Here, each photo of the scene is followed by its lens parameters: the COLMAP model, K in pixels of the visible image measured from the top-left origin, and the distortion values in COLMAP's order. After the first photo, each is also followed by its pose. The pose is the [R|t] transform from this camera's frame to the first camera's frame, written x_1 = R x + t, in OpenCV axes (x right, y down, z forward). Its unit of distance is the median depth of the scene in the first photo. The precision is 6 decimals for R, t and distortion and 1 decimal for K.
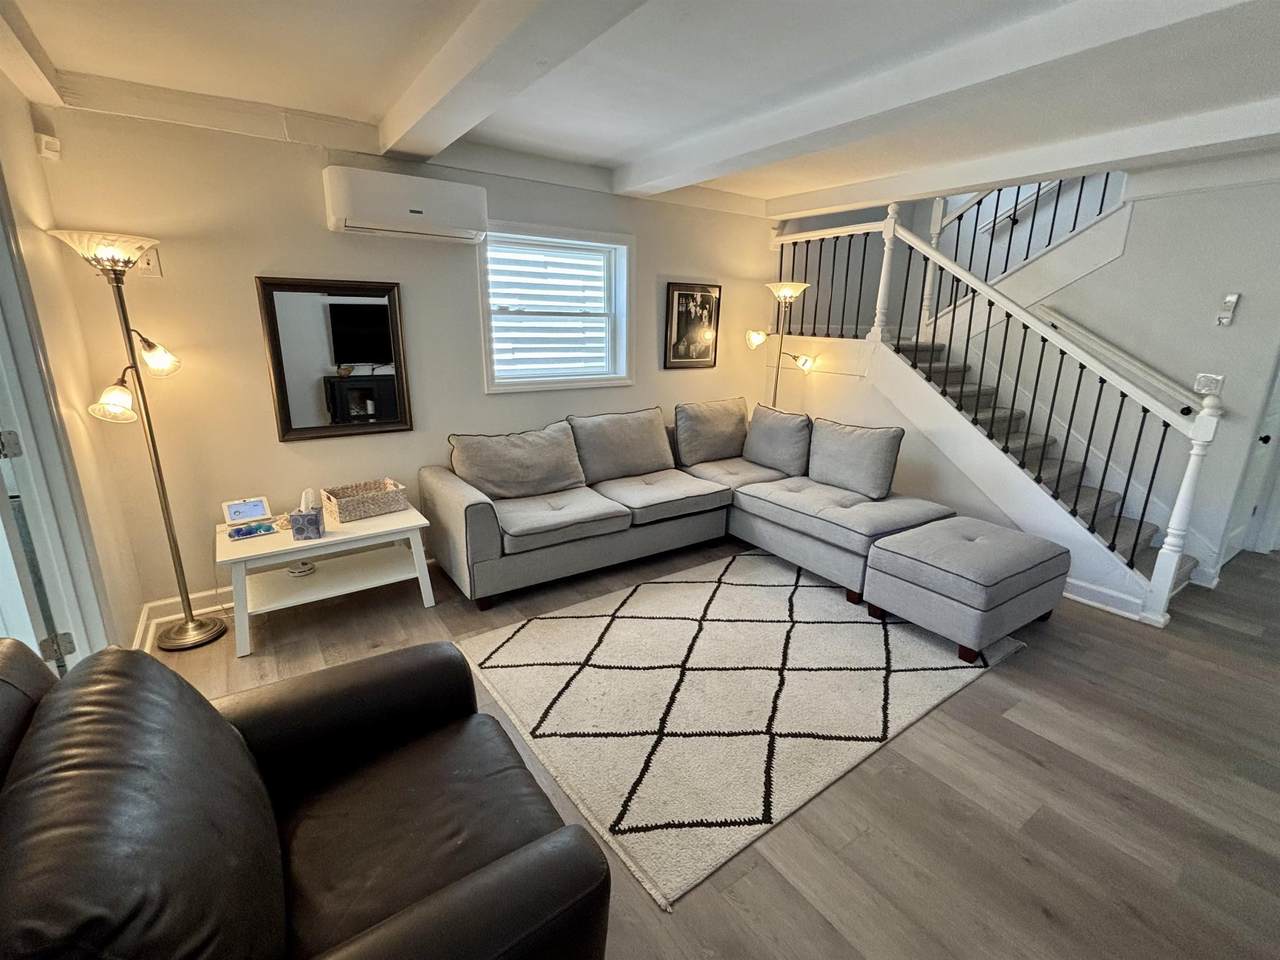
lens RADIAL K [[579.9, 0, 631.6], [0, 579.9, 472.9], [0, 0, 1]] dist [-0.001597, -0.000875]
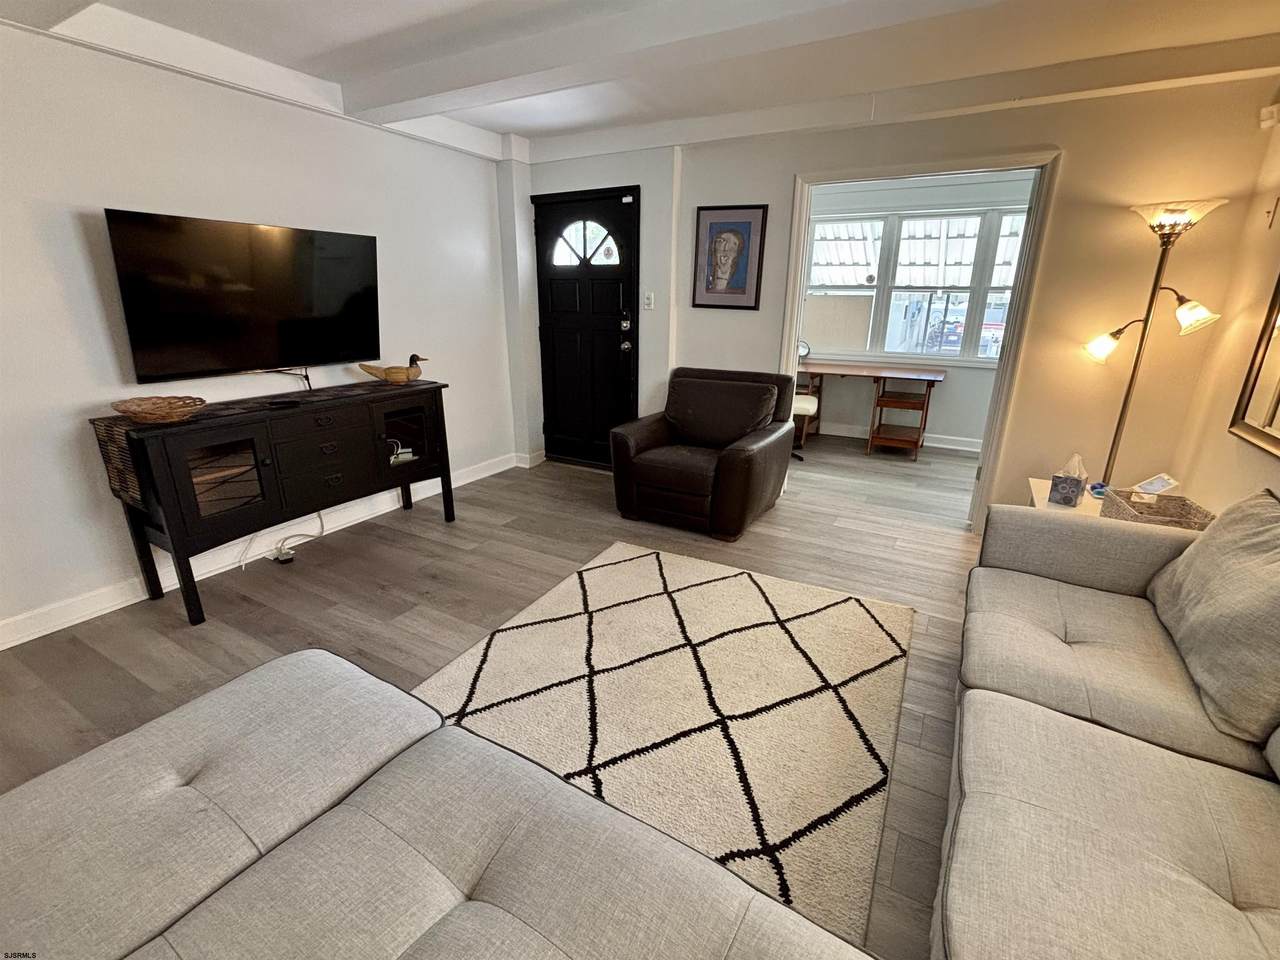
lens RADIAL K [[579.9, 0, 640.3], [0, 579.9, 486.0], [0, 0, 1]] dist [-0.001597, -0.000875]
pose [[-0.900342, 0.112011, -0.420521, 0.574790], [-0.135122, 0.846595, 0.514799, -0.375279], [0.413675, 0.520317, -0.747090, 1.678243]]
